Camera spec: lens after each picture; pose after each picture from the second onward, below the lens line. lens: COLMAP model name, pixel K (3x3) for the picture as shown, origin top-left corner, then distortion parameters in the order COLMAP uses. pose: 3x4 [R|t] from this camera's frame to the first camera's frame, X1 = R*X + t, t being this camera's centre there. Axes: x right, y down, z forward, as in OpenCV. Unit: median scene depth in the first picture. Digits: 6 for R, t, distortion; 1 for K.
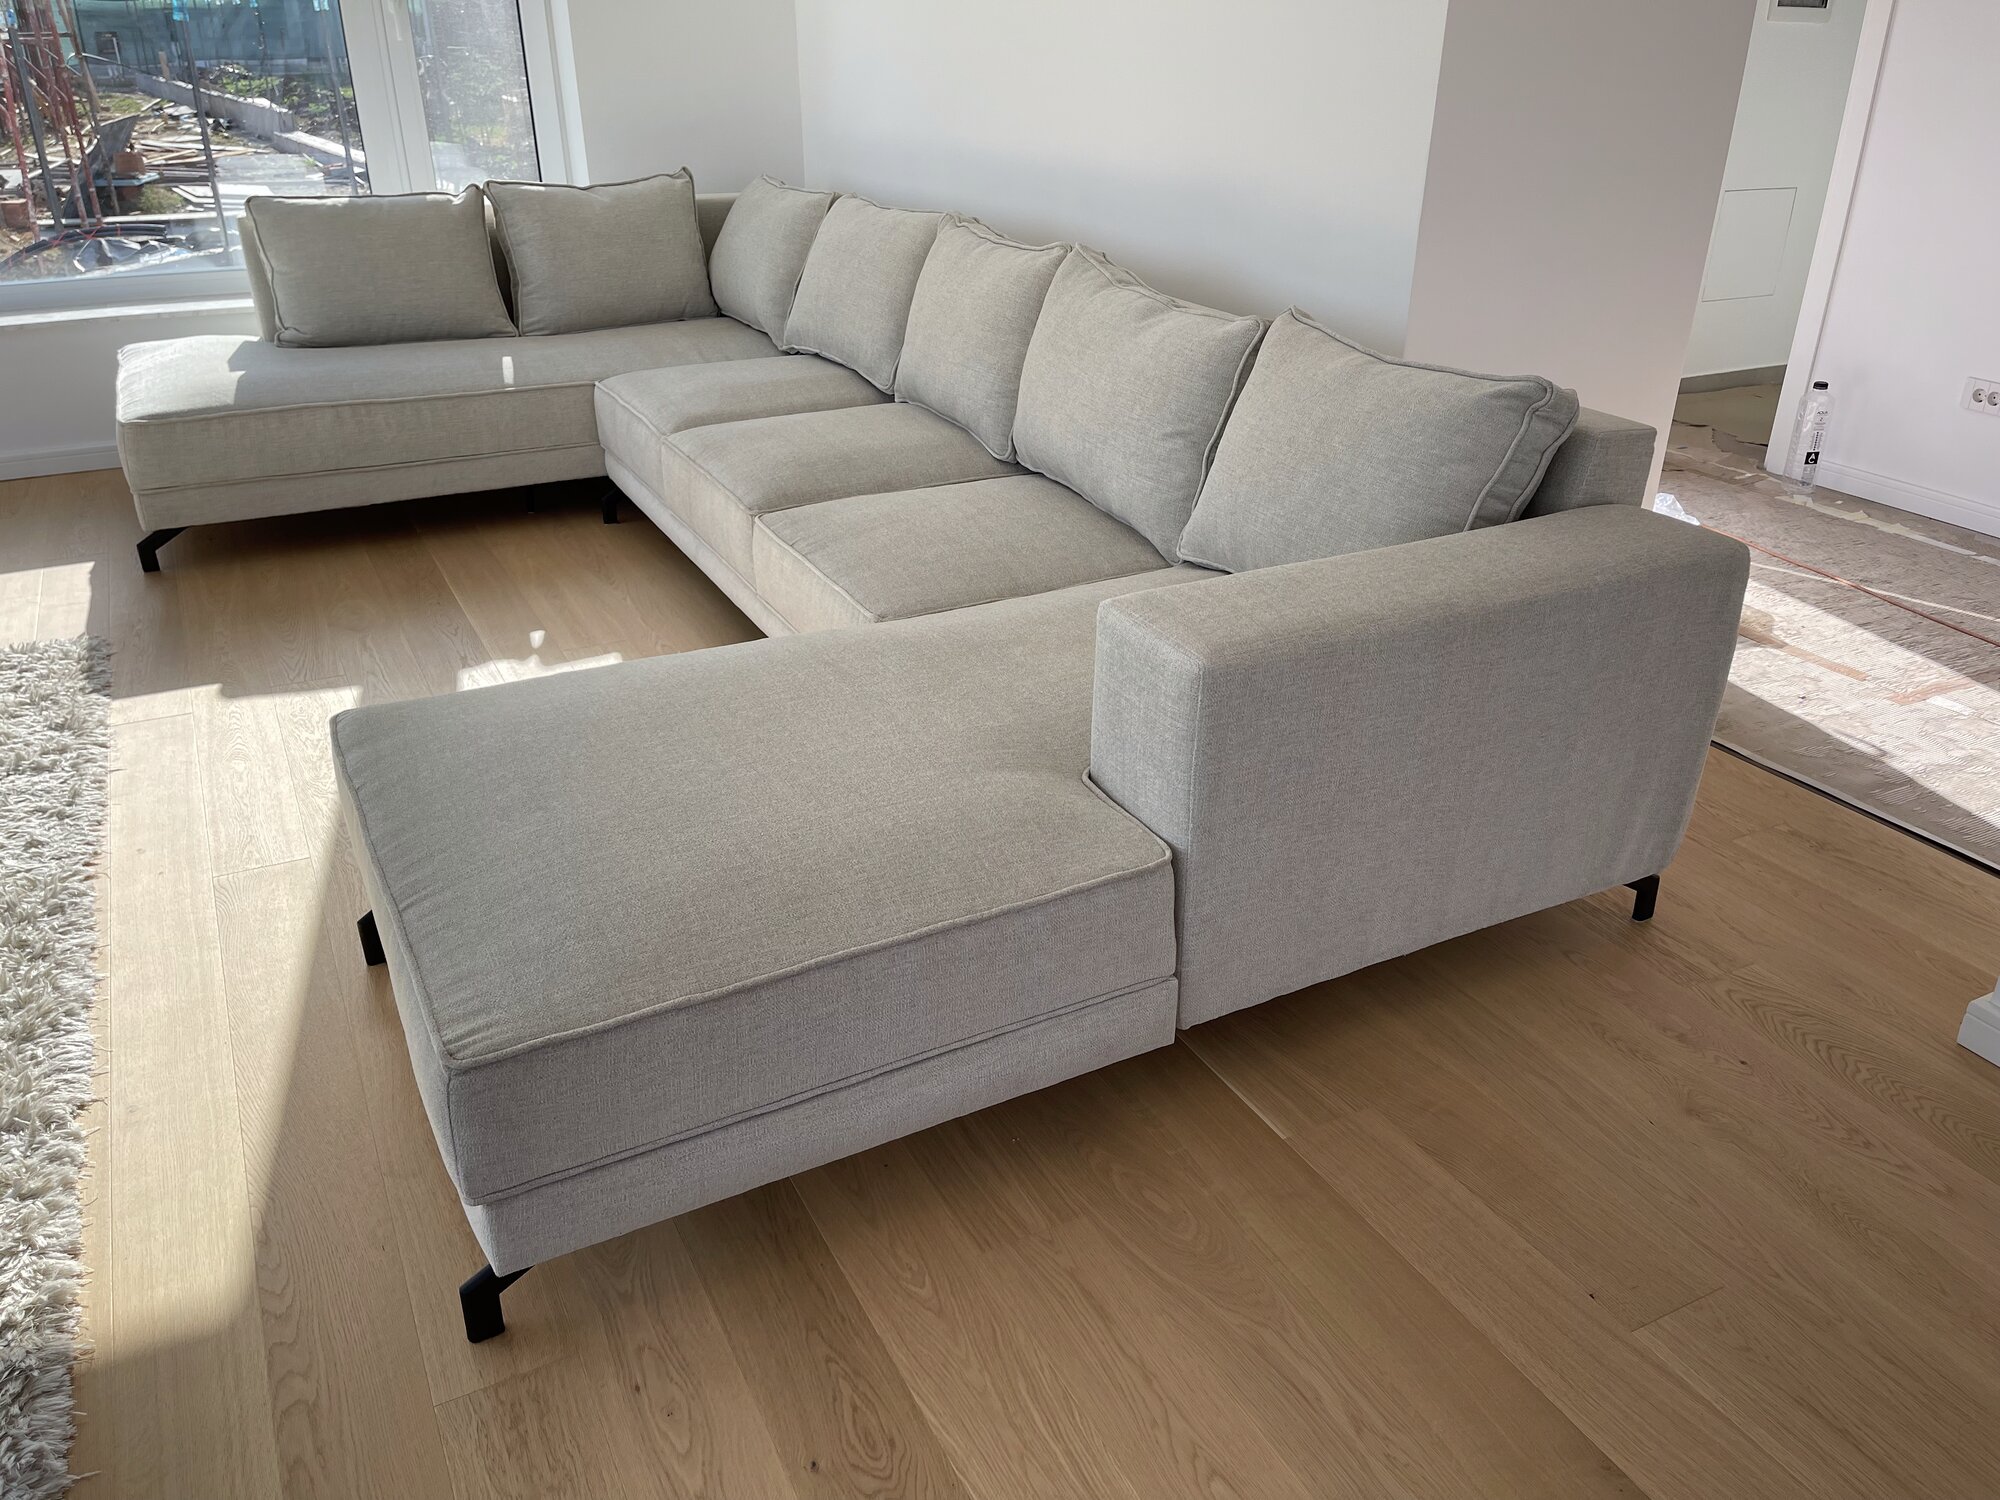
lens RADIAL K [[1481.7, 0, 1003.6], [0, 1481.7, 751.6], [0, 0, 1]] dist [0.078136, -0.098132]
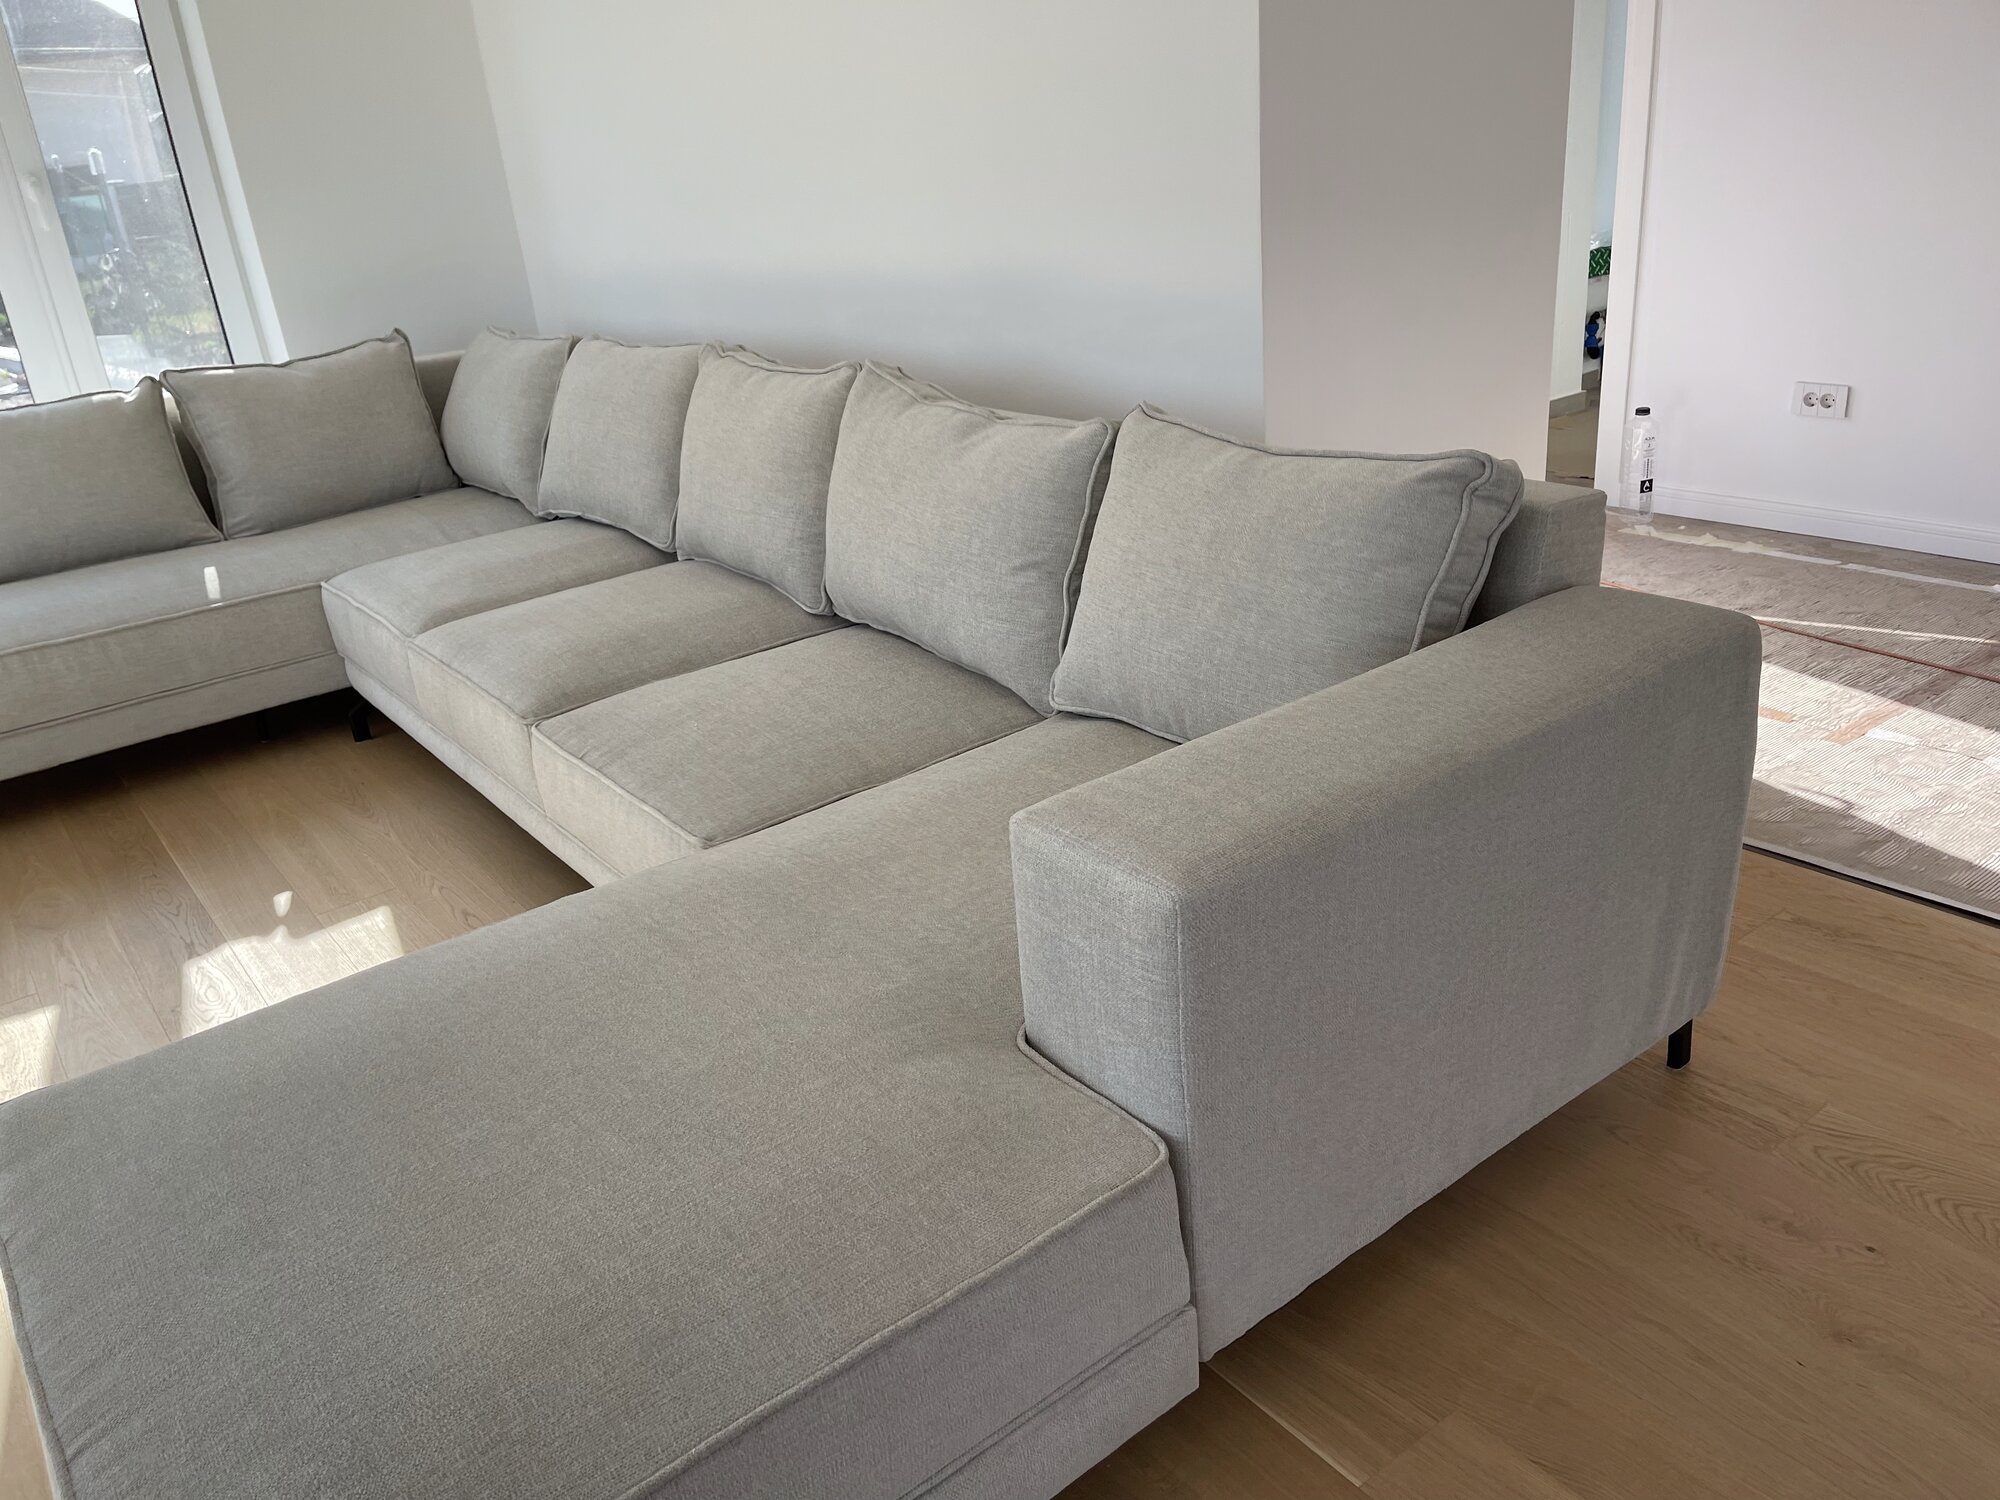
lens RADIAL K [[1481.4, 0, 976.8], [0, 1481.4, 756.8], [0, 0, 1]] dist [0.080660, -0.093633]
pose [[0.982429, -0.149939, 0.111135, -0.018106], [0.156752, 0.986089, -0.055294, -0.054008], [-0.101298, 0.071743, 0.992266, 0.148224]]
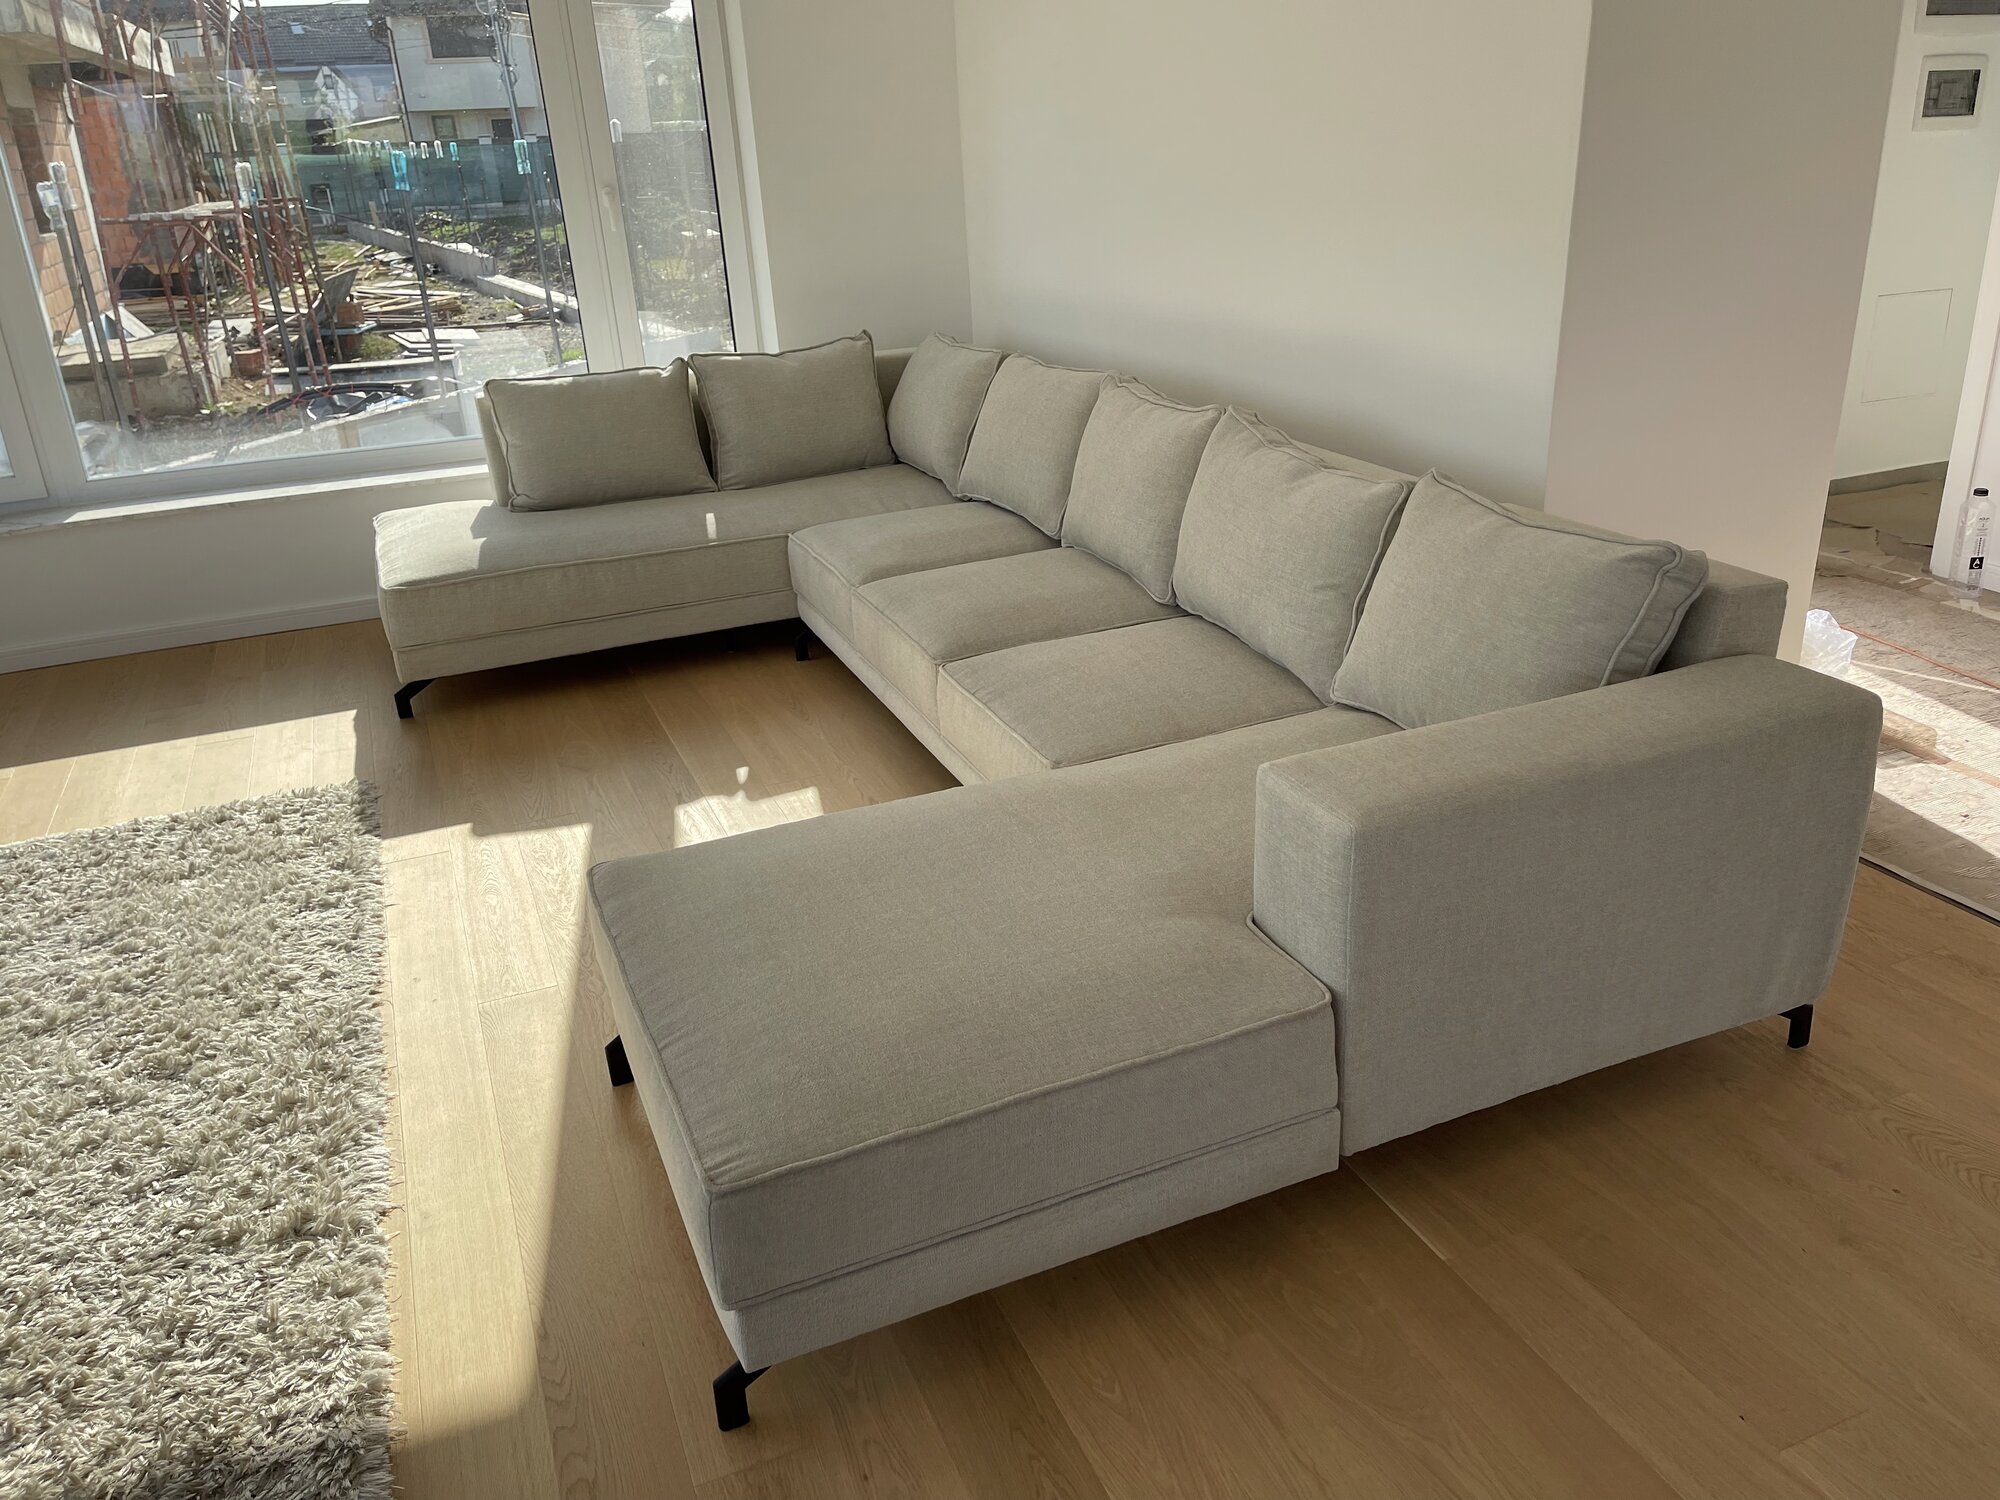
lens RADIAL K [[1476.2, 0, 1006.3], [0, 1476.2, 756.5], [0, 0, 1]] dist [0.077898, -0.102376]
pose [[0.994324, -0.019027, -0.104679, -0.004202], [0.013417, 0.998449, -0.054036, -0.029550], [0.105545, 0.052325, 0.993037, -0.071796]]
